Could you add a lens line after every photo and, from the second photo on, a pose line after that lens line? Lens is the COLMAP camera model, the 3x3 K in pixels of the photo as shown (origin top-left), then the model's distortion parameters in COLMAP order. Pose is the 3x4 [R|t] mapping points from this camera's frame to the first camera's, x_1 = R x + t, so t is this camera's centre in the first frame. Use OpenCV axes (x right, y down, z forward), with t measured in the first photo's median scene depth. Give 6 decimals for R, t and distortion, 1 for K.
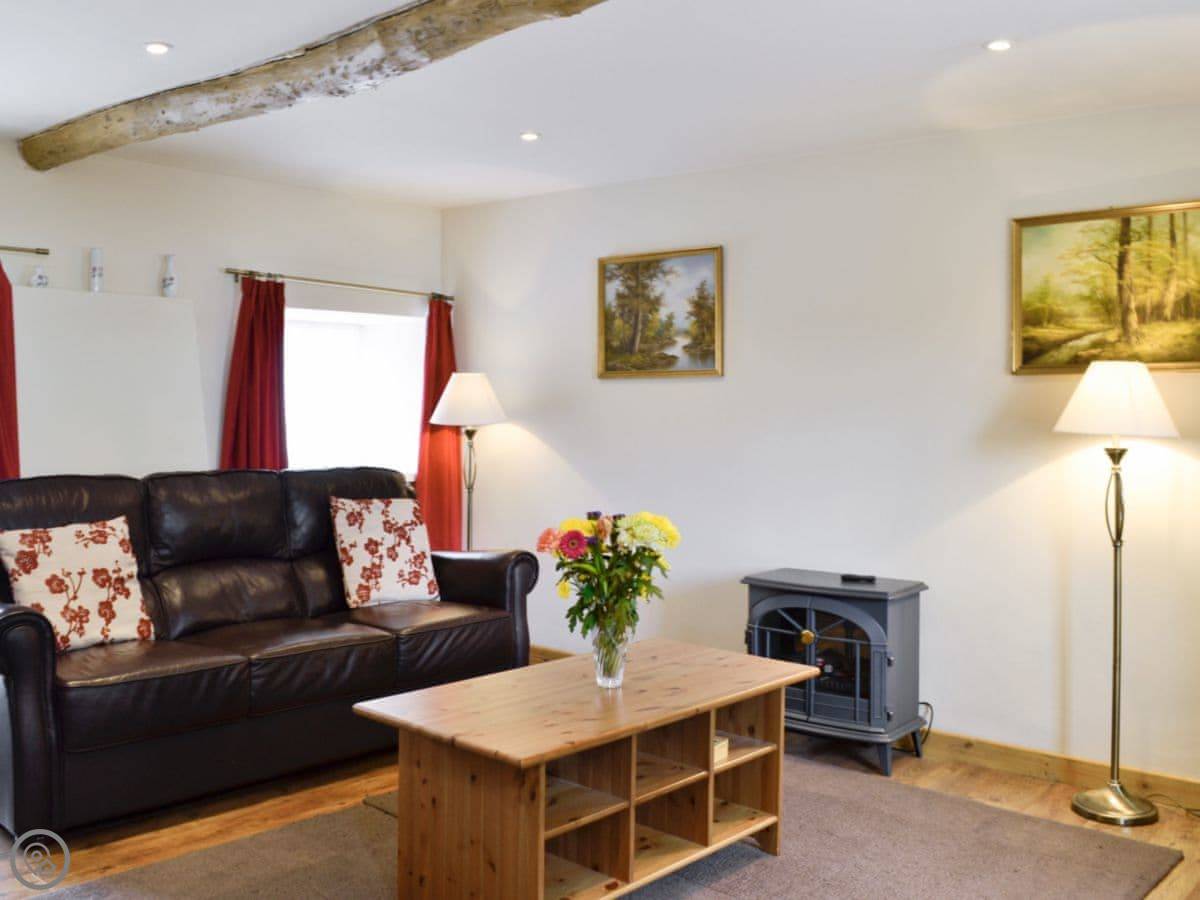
lens RADIAL K [[1120.9, 0, 600.0], [0, 1120.9, 450.0], [0, 0, 1]] dist [-0.083444, 0.001892]
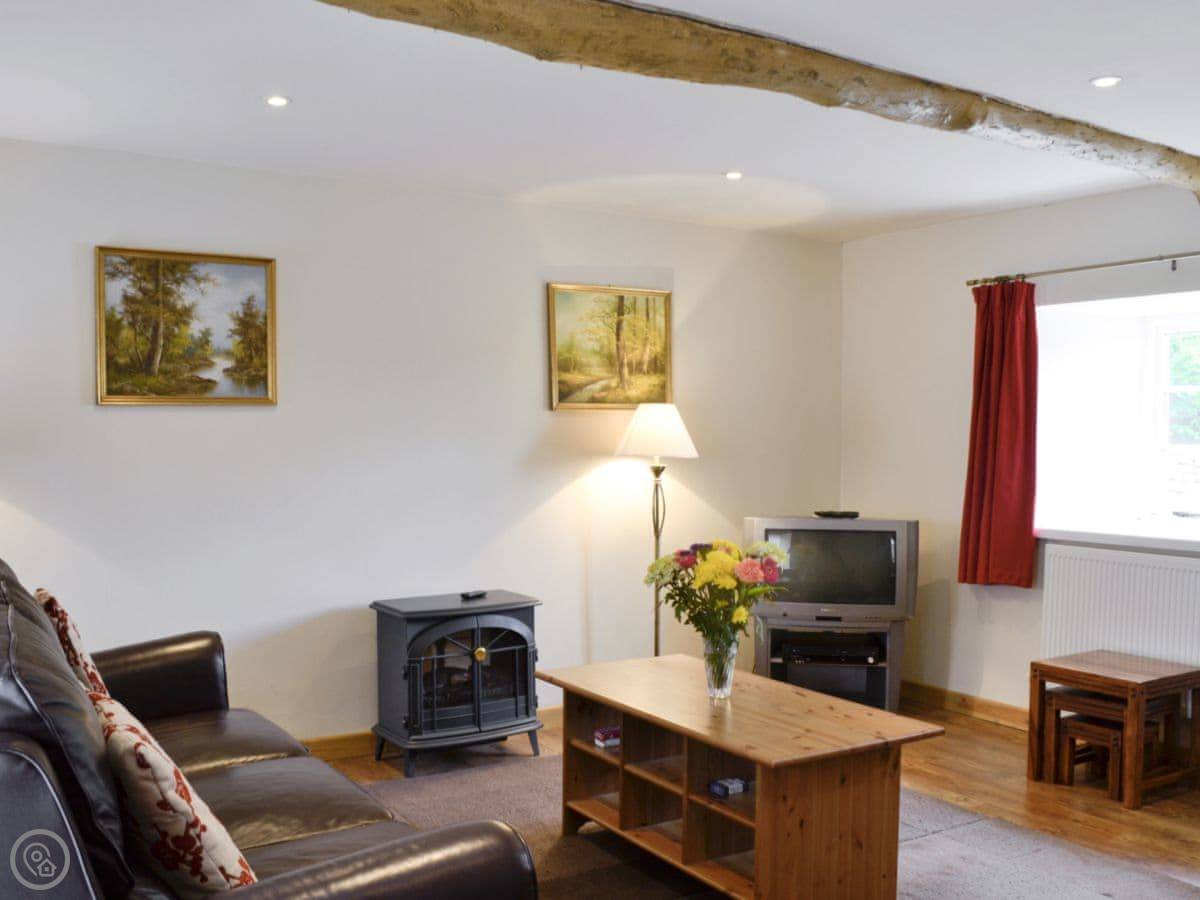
lens RADIAL K [[1127.8, 0, 600.2], [0, 1127.8, 520.4], [0, 0, 1]] dist [-0.045329, -0.000575]
pose [[0.288367, -0.091982, 0.953092, -0.787503], [0.029204, 0.995757, 0.087263, -0.051564], [-0.957075, 0.002670, 0.289829, 0.558912]]
